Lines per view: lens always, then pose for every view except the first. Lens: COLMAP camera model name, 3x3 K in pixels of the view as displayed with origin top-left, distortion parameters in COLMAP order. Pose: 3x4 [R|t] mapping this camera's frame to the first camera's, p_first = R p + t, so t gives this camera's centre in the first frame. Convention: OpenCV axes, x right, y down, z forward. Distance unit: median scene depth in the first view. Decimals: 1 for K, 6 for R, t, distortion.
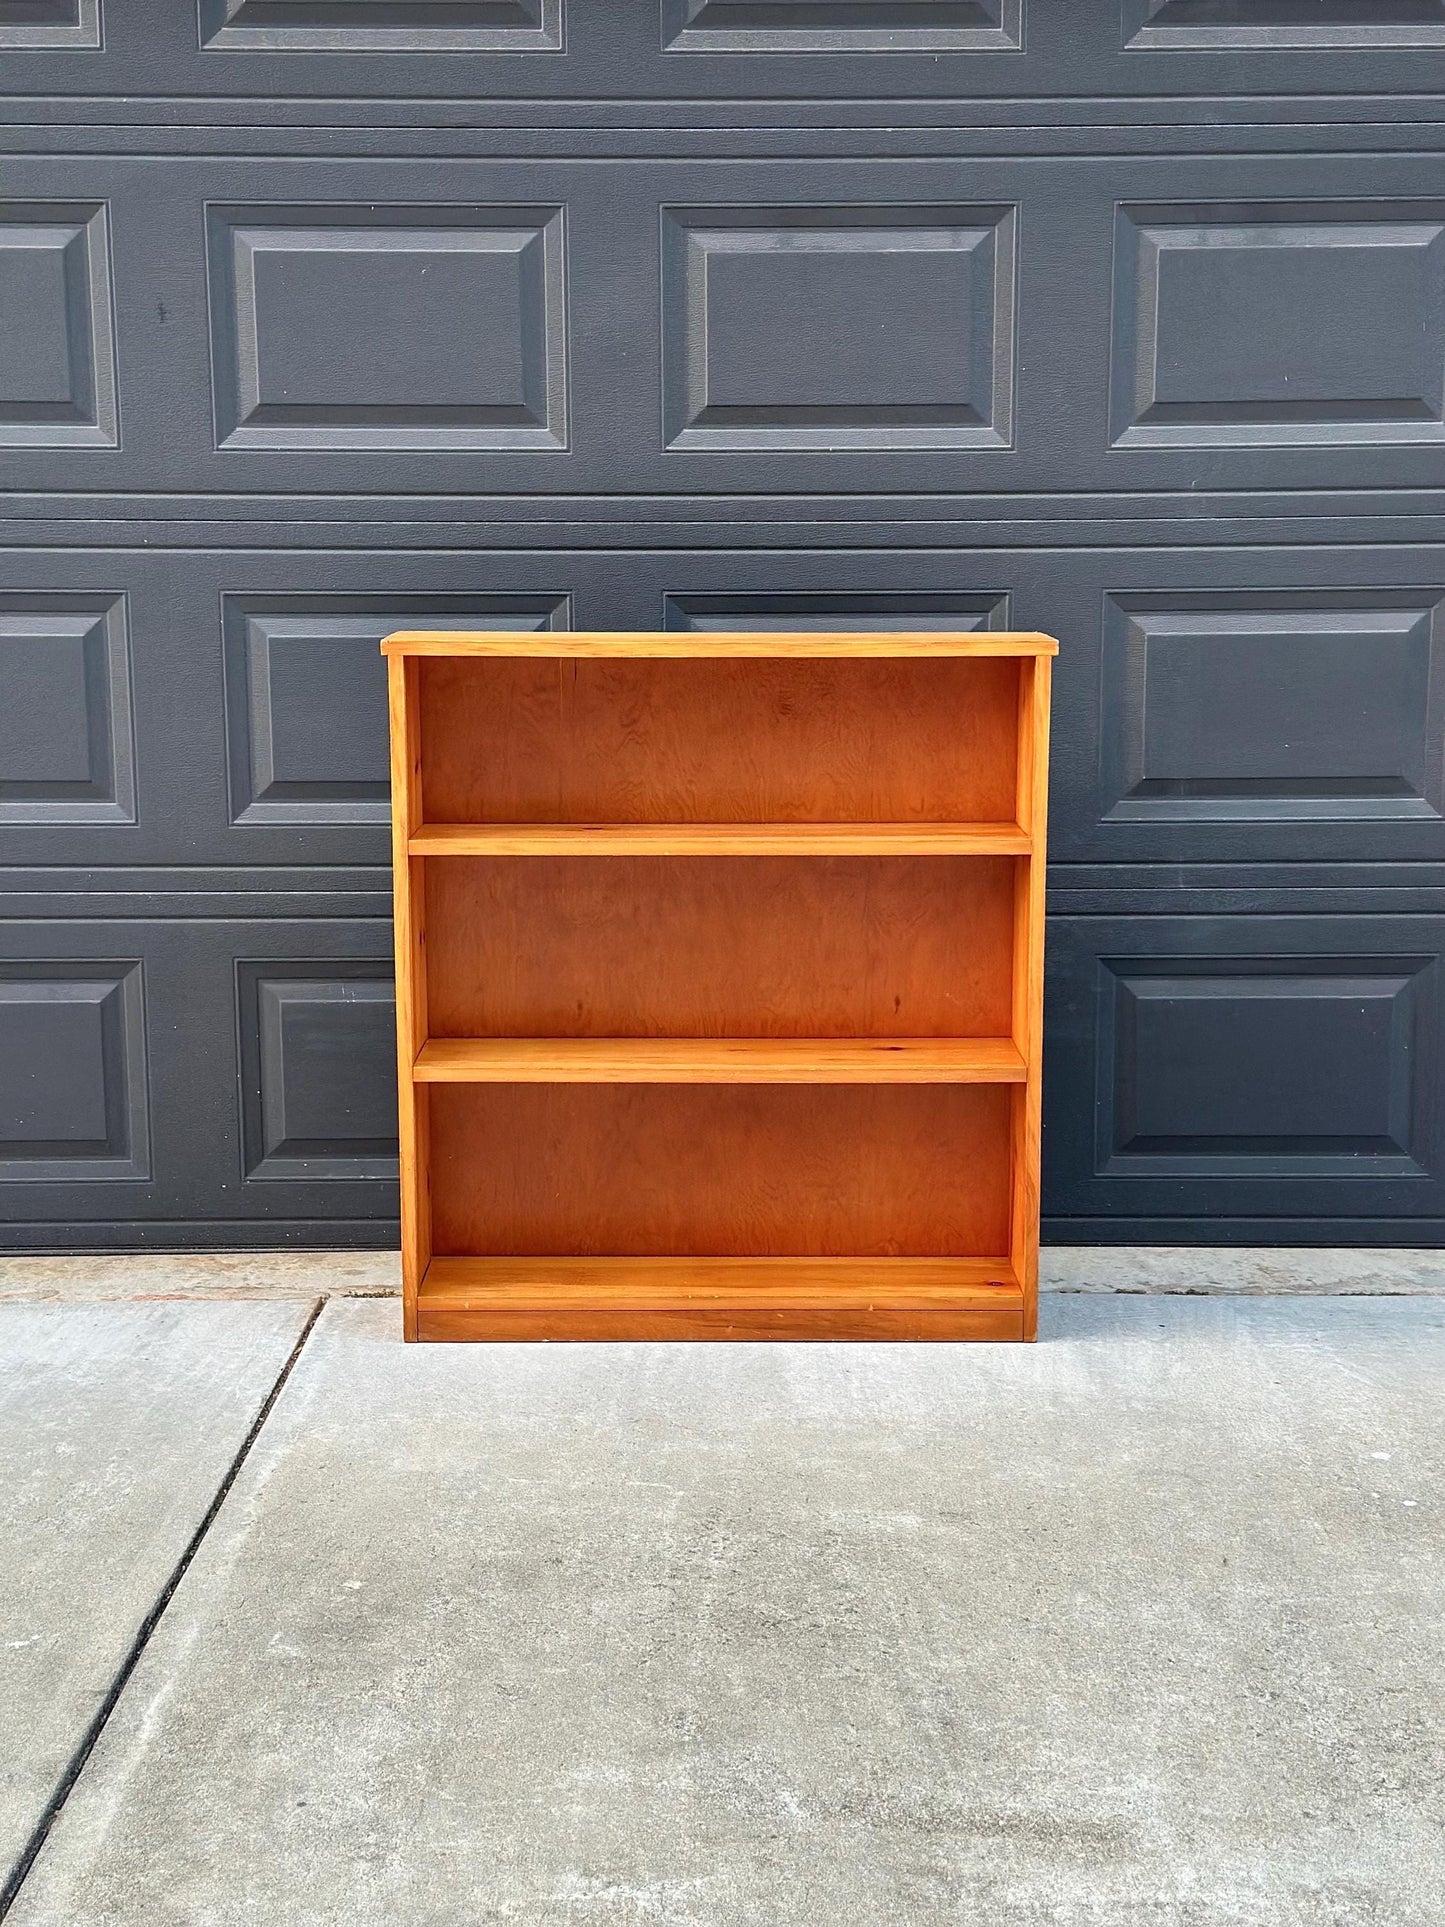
lens RADIAL K [[2650.5, 0, 731.4], [0, 2650.5, 964.7], [0, 0, 1]] dist [0.163309, -0.093833]
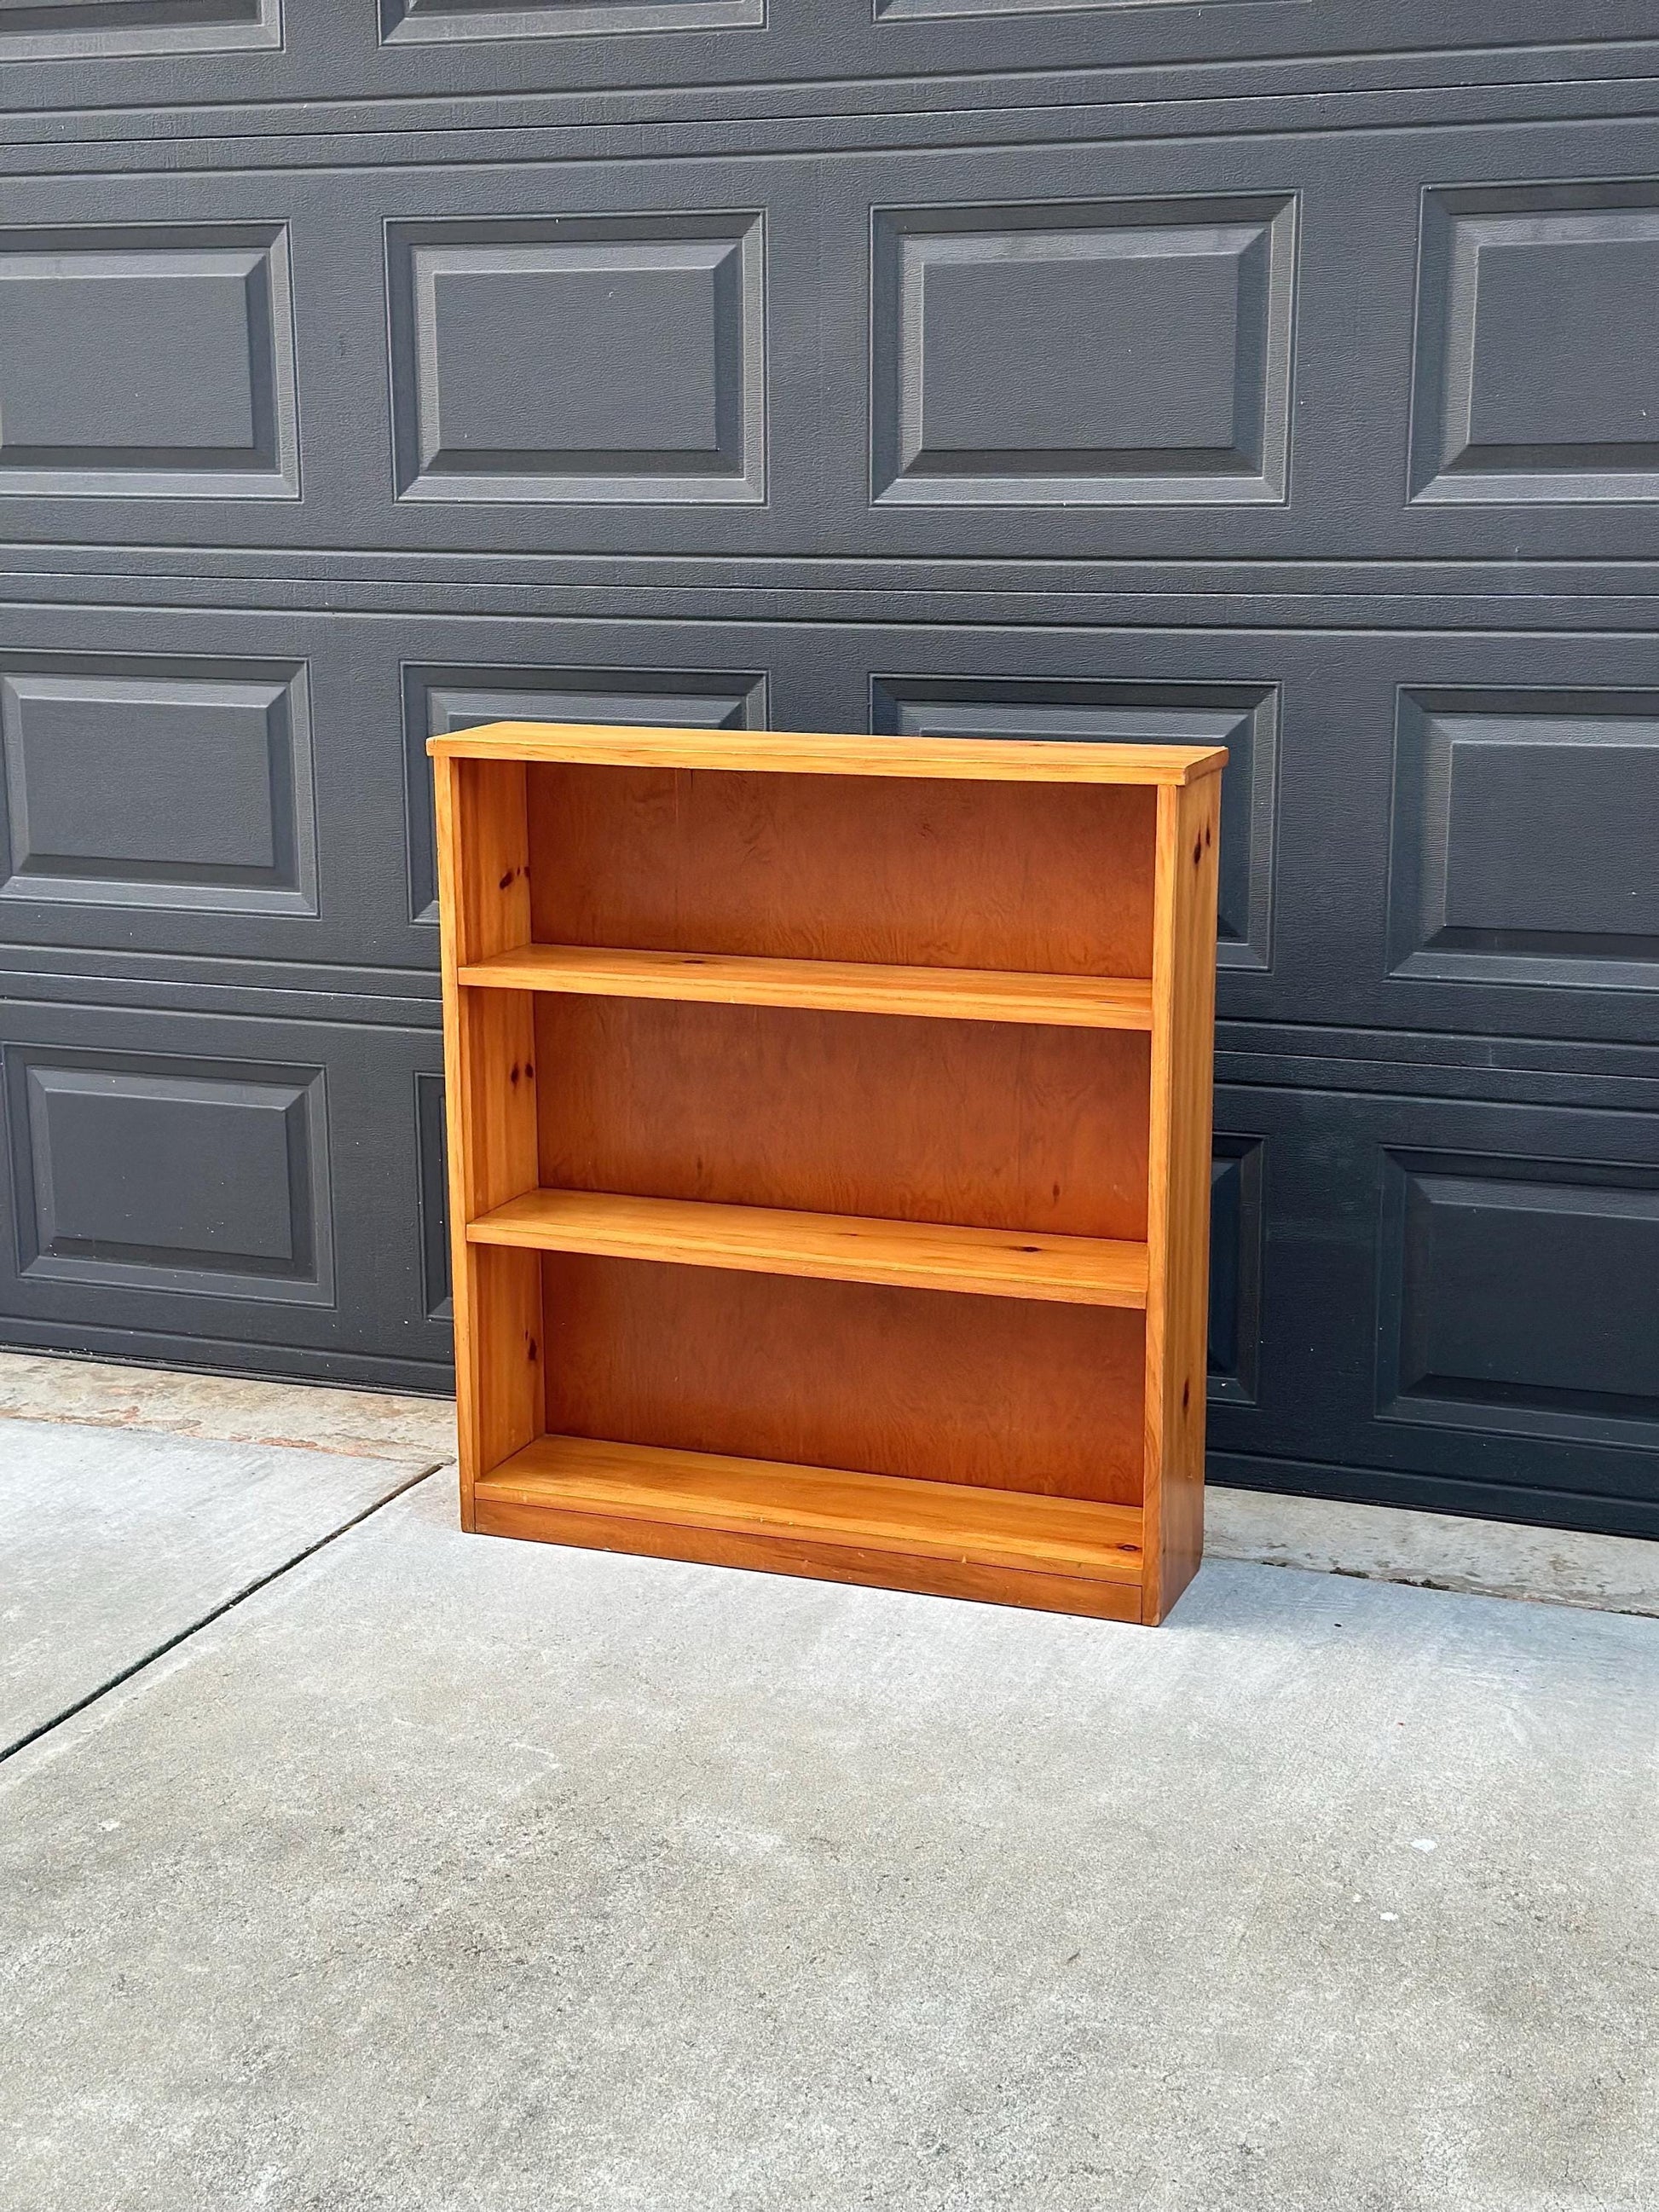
lens RADIAL K [[3046.6, 0, 841.3], [0, 3046.6, 1121.5], [0, 0, 1]] dist [0.191071, -0.307848]
pose [[0.935291, 0.075983, -0.345625, 0.325049], [-0.058220, 0.996407, 0.061503, -0.061510], [0.349057, -0.037401, 0.936355, 0.094936]]
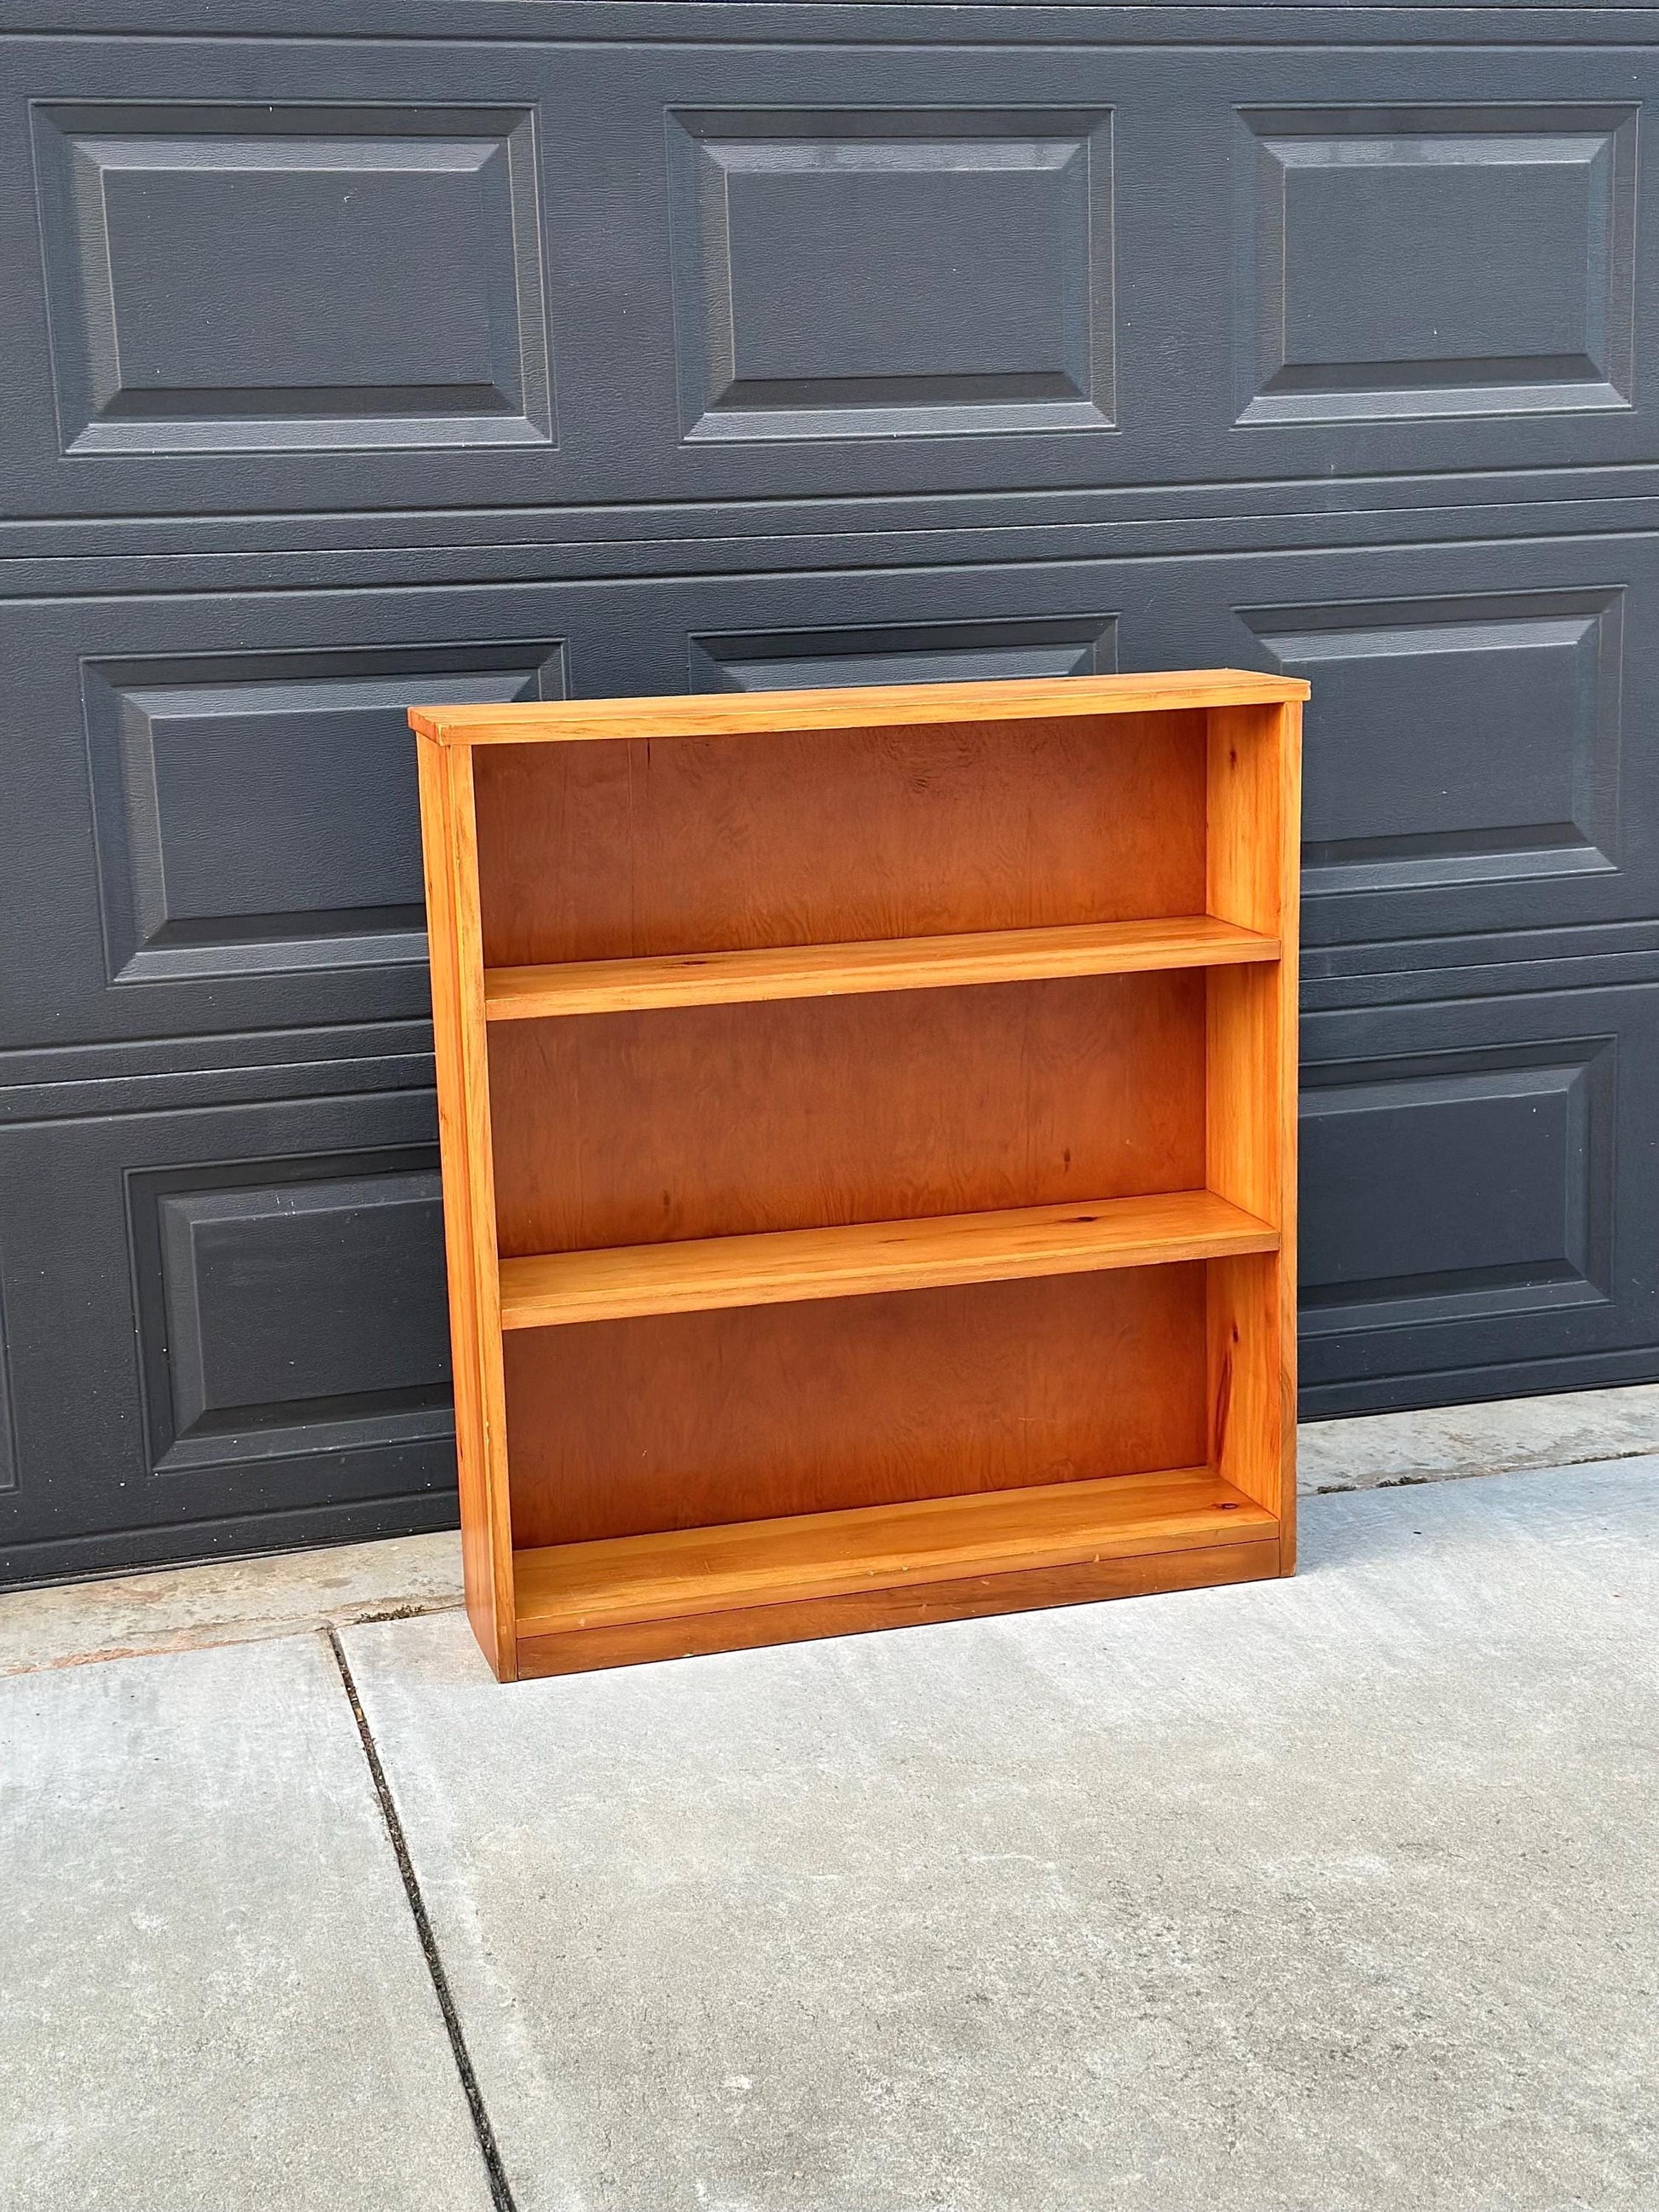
lens RADIAL K [[3046.6, 0, 841.3], [0, 3046.6, 1121.5], [0, 0, 1]] dist [0.191071, -0.307848]
pose [[0.959822, -0.084325, 0.267639, -0.237525], [0.073472, 0.996027, 0.050329, -0.045767], [-0.270819, -0.028643, 0.962204, 0.163627]]
